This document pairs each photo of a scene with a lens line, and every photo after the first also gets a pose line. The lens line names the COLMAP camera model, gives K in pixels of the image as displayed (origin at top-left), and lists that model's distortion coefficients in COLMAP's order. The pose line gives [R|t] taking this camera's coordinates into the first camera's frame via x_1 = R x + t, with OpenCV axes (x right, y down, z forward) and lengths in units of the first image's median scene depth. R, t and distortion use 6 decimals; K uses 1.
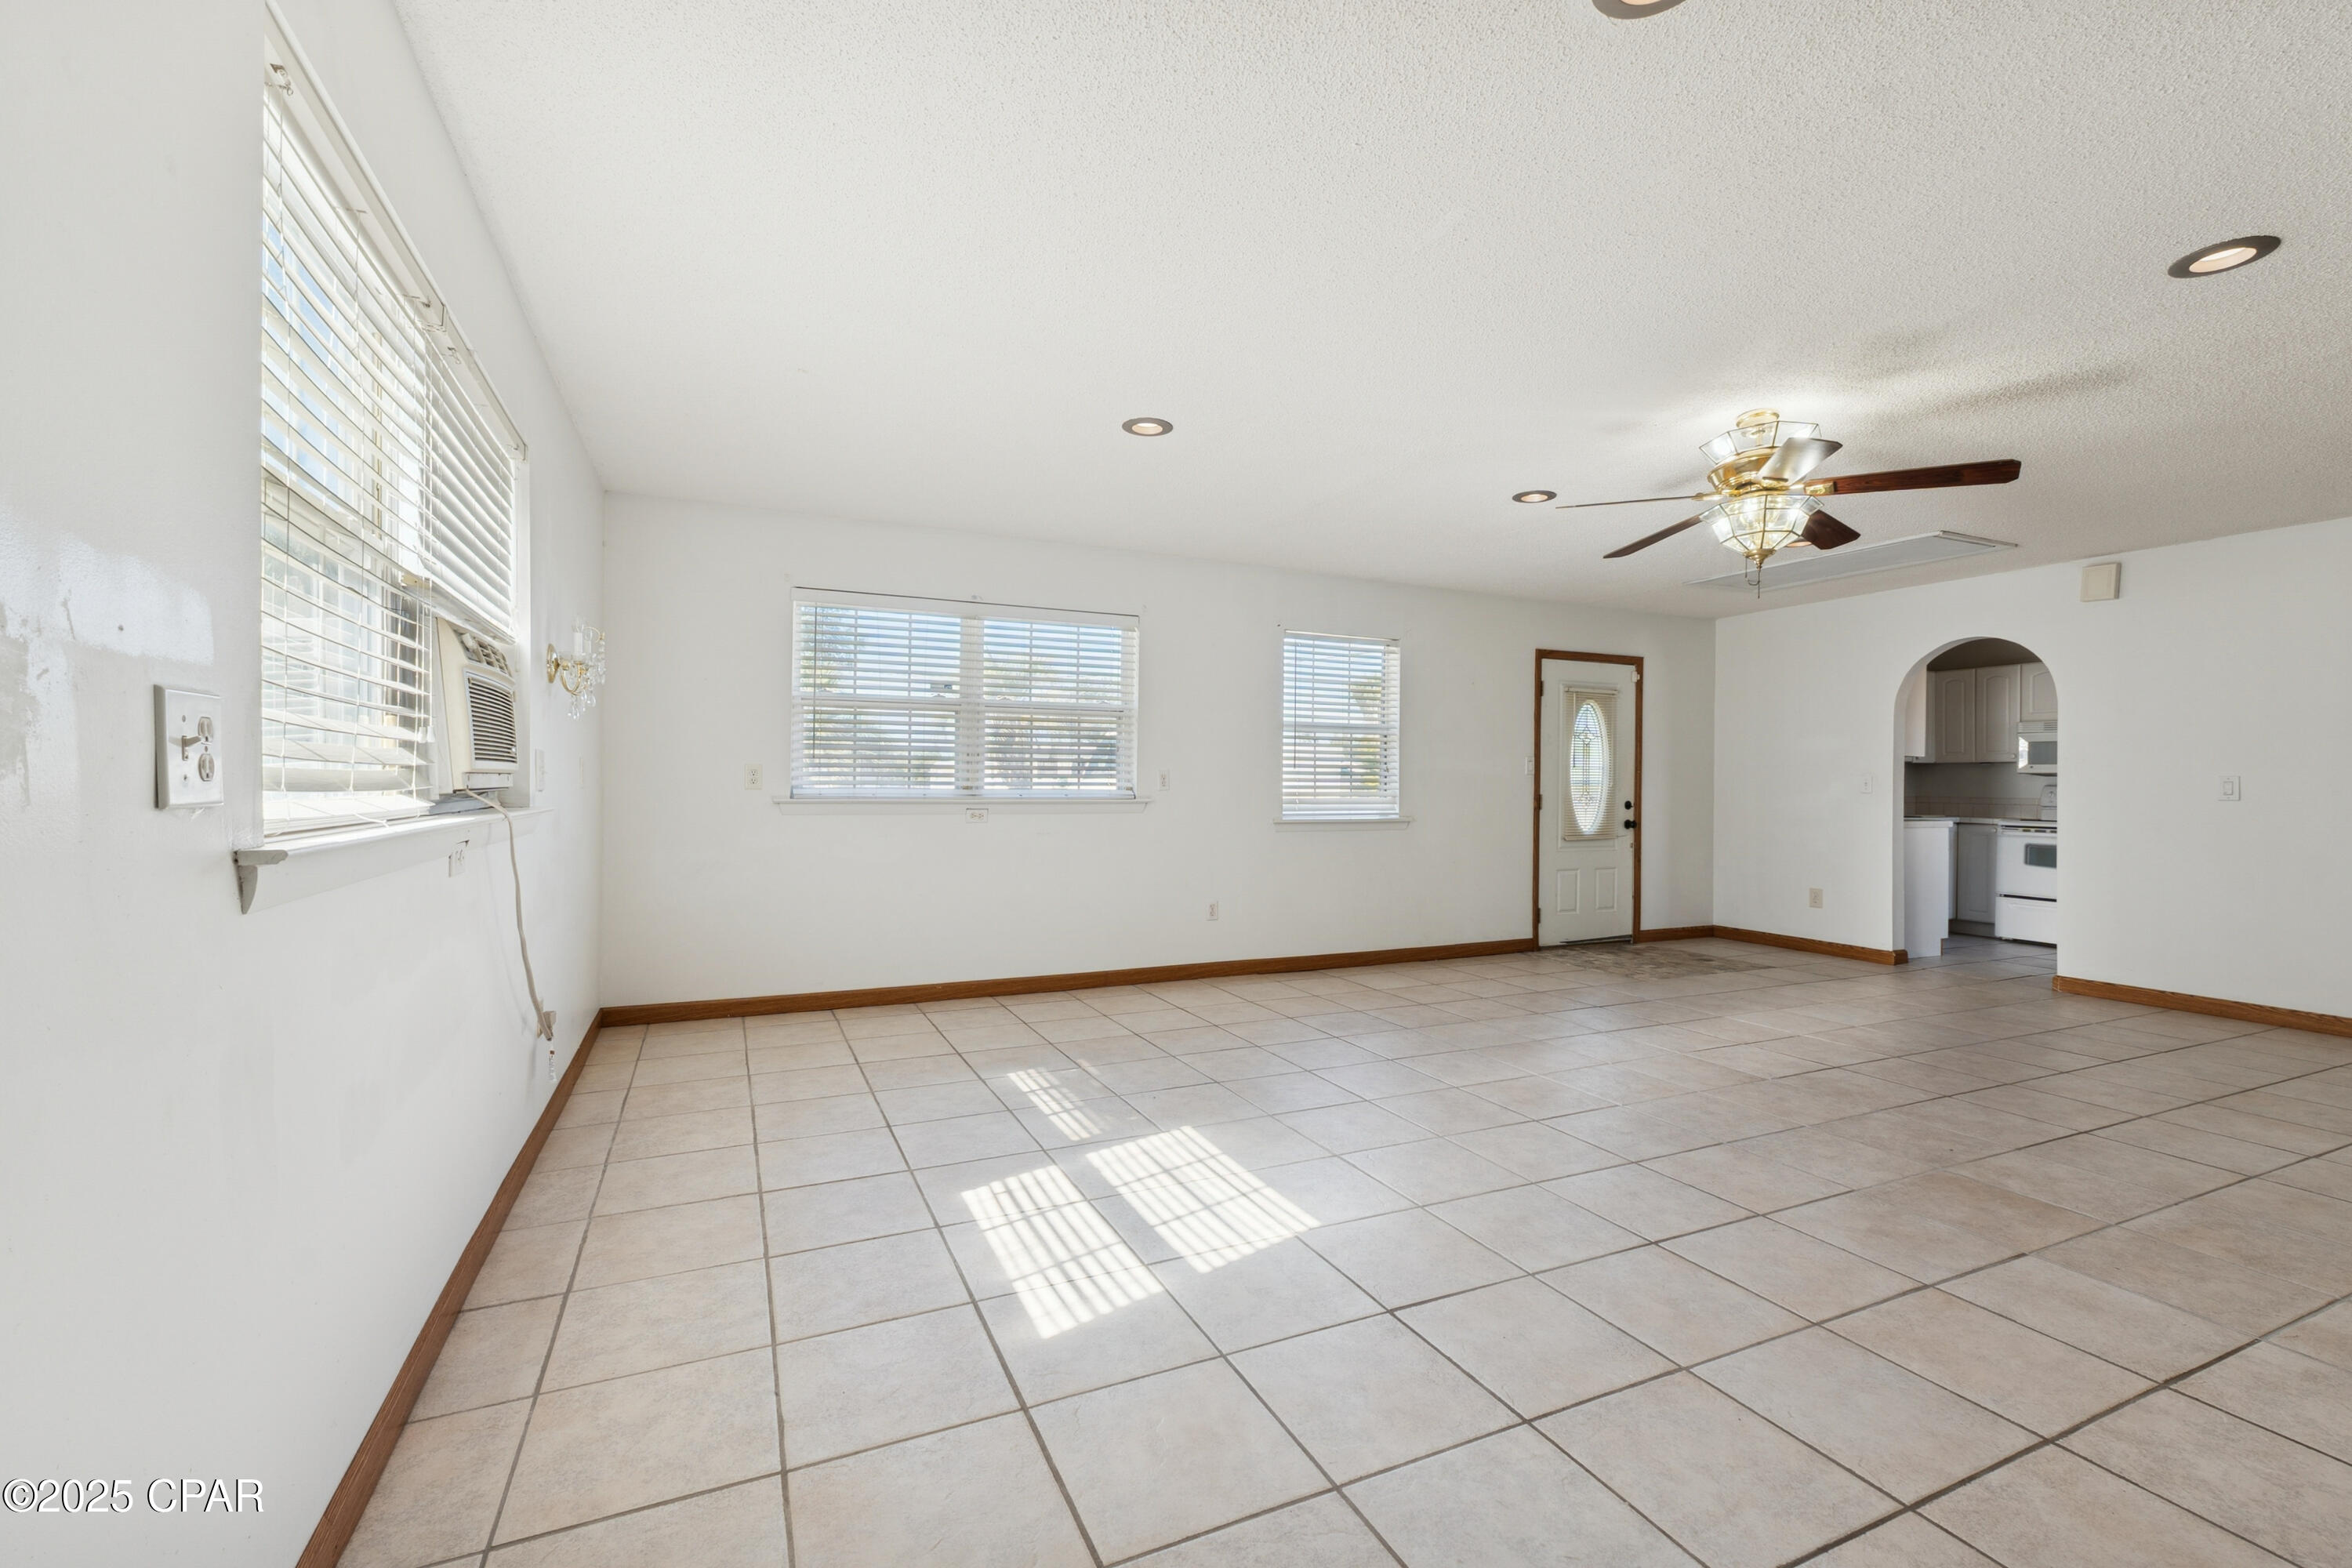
lens RADIAL K [[997.9, 0, 1177.4], [0, 997.9, 791.7], [0, 0, 1]] dist [0.004301, -0.000835]
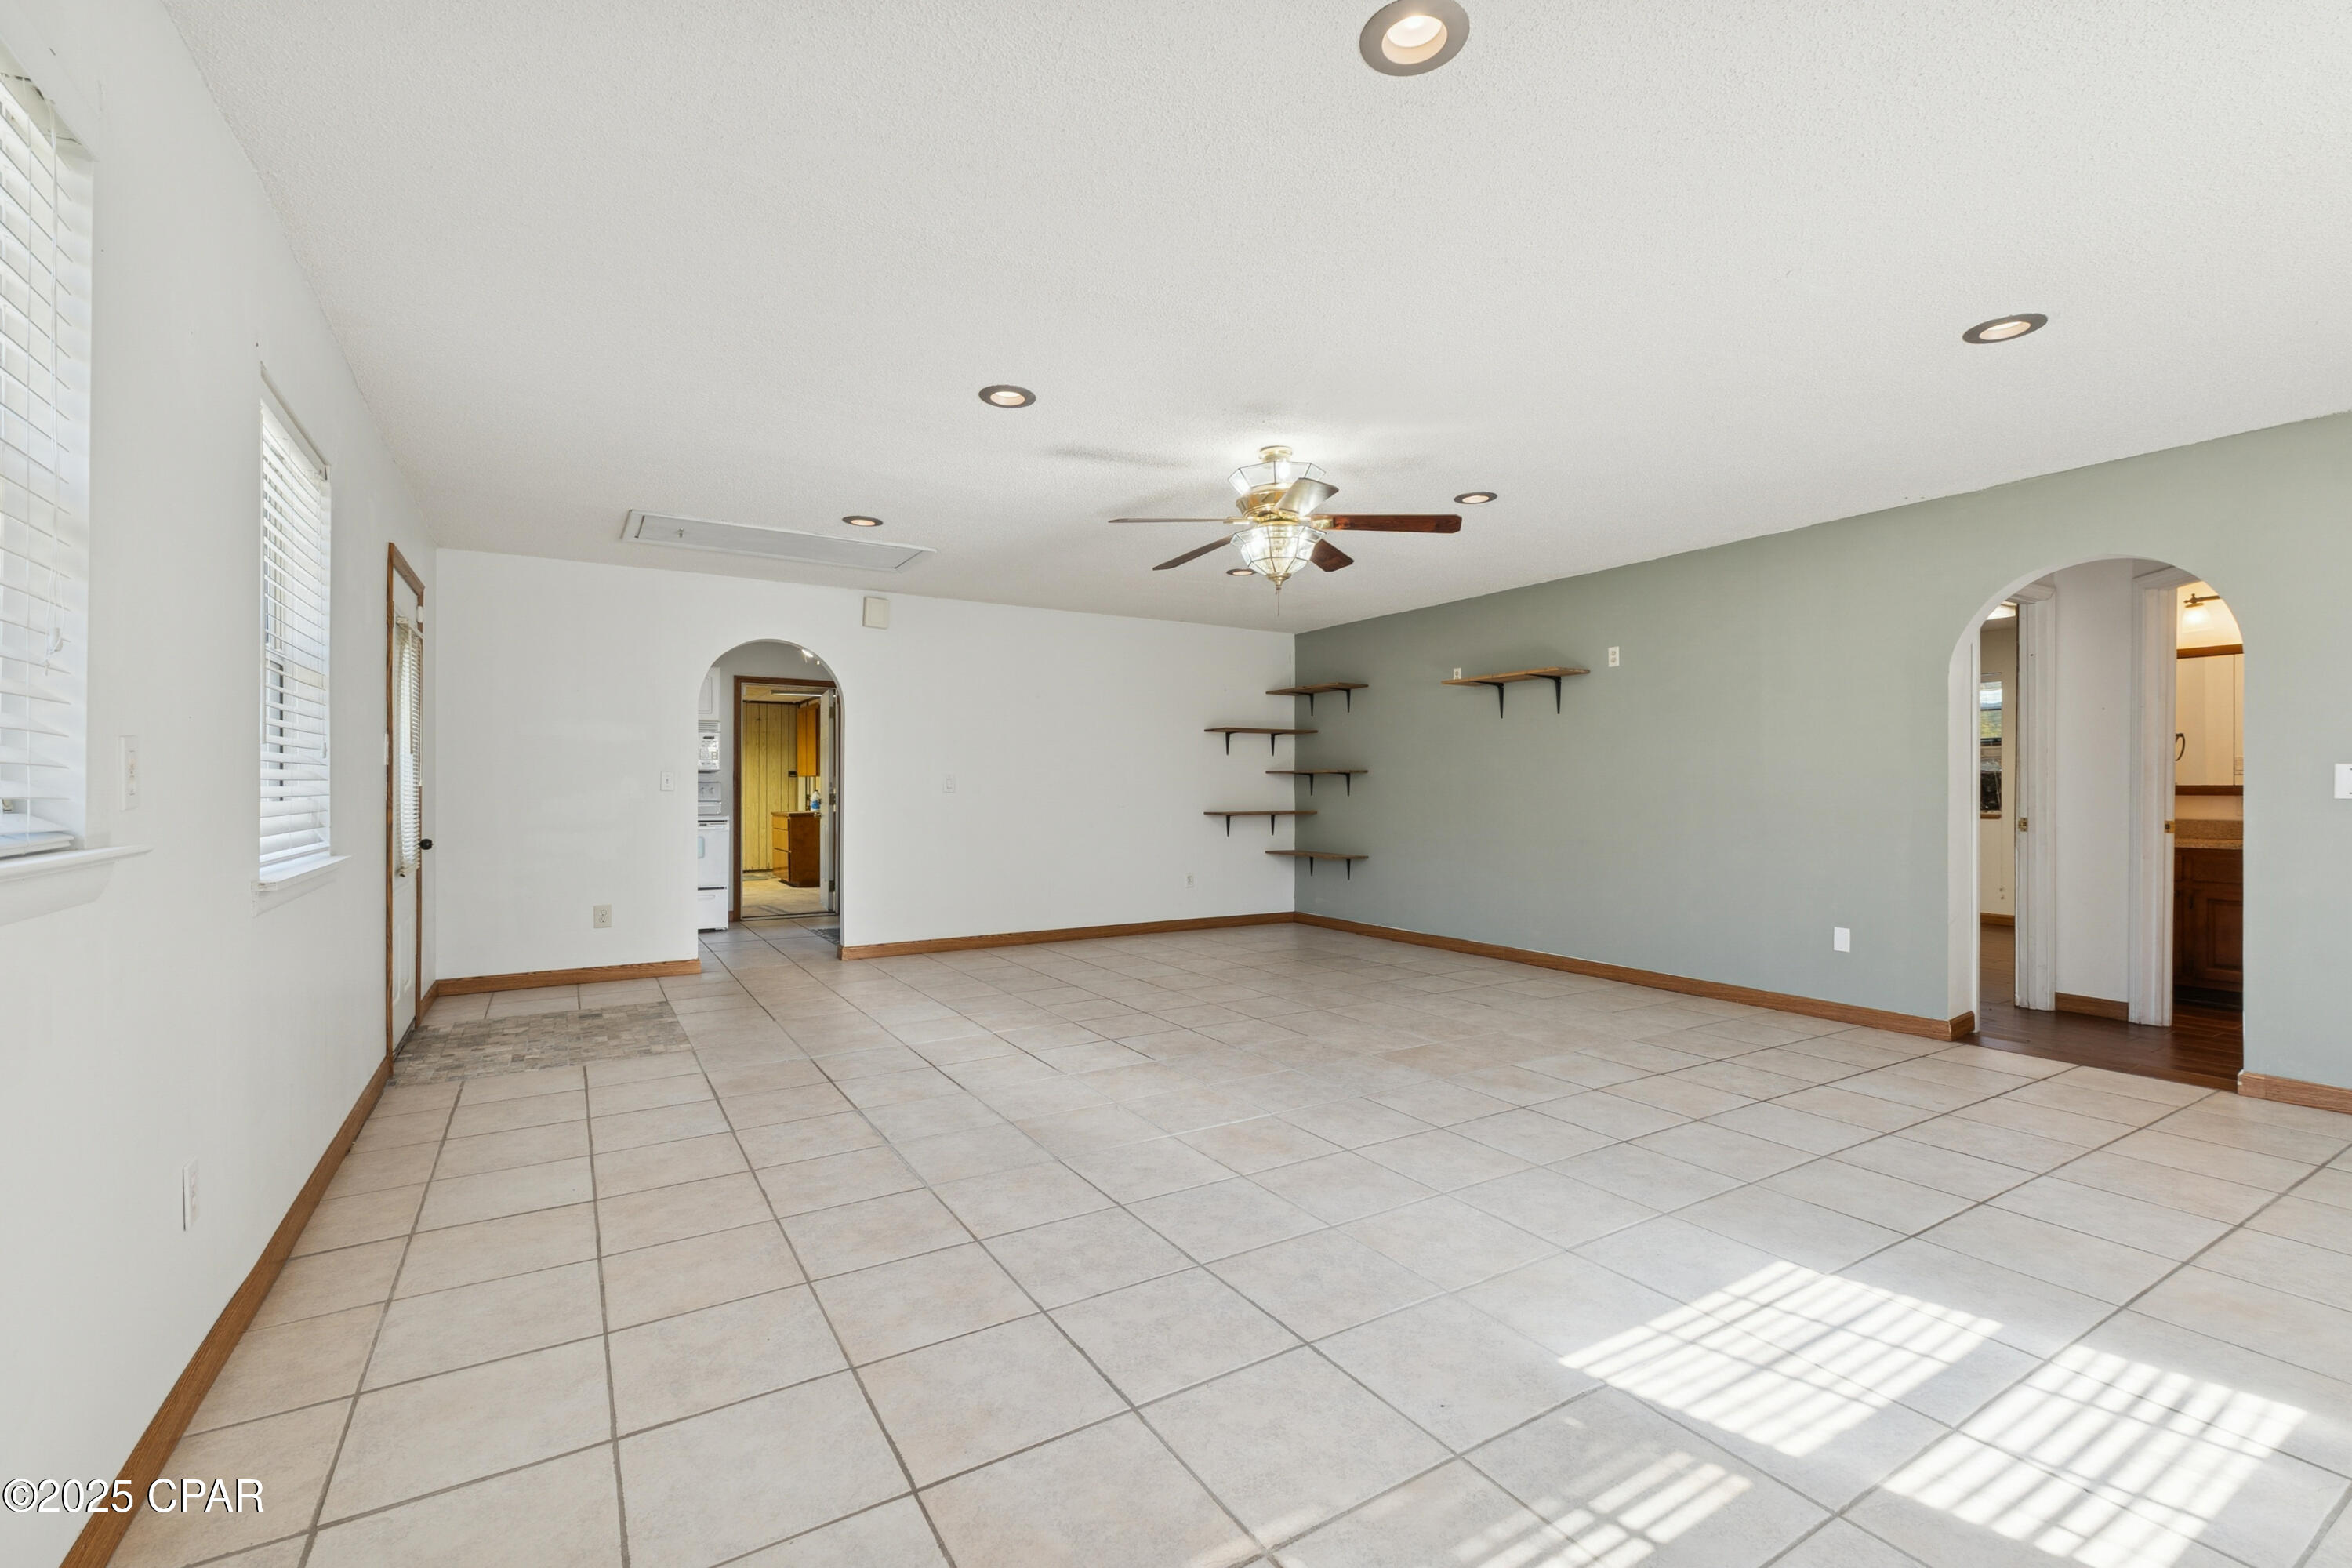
lens RADIAL K [[997.9, 0, 1174.0], [0, 997.9, 776.6], [0, 0, 1]] dist [0.004301, -0.000835]
pose [[-0.113424, 0.003694, 0.993540, -0.665572], [0.006887, 0.999972, -0.002932, -0.020943], [-0.993523, 0.006510, -0.113446, 1.531602]]
